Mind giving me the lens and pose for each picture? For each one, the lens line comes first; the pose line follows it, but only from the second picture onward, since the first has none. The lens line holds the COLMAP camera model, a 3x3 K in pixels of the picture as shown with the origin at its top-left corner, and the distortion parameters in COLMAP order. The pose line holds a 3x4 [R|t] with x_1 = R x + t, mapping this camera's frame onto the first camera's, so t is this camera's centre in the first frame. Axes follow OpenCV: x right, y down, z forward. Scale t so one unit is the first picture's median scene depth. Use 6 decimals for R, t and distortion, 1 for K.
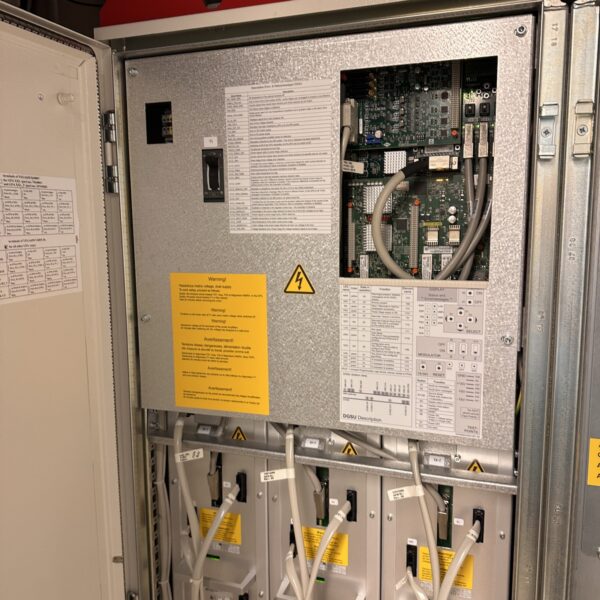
lens RADIAL K [[581.8, 0, 300.0], [0, 581.8, 300.0], [0, 0, 1]] dist [0.170610, -0.357401]
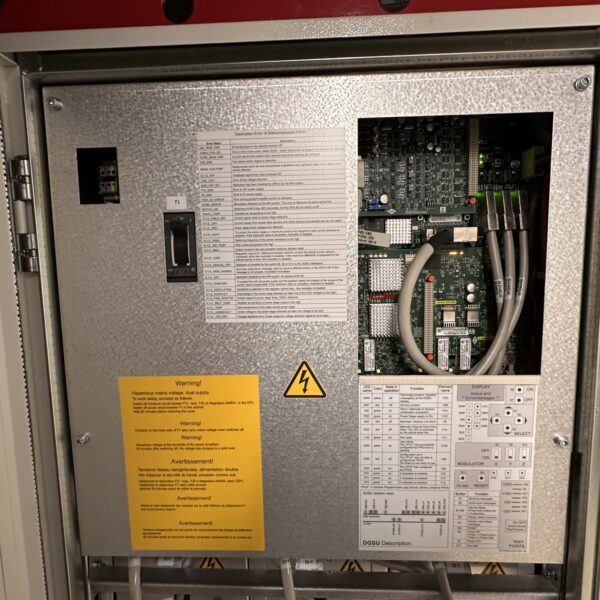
lens RADIAL K [[434.7, 0, 300.6], [0, 434.7, 310.6], [0, 0, 1]] dist [-0.005283, 0.004738]
pose [[0.957867, -0.043703, 0.283867, -0.165584], [0.049457, 0.998690, -0.013132, -0.119443], [-0.282921, 0.026618, 0.958774, 0.441920]]
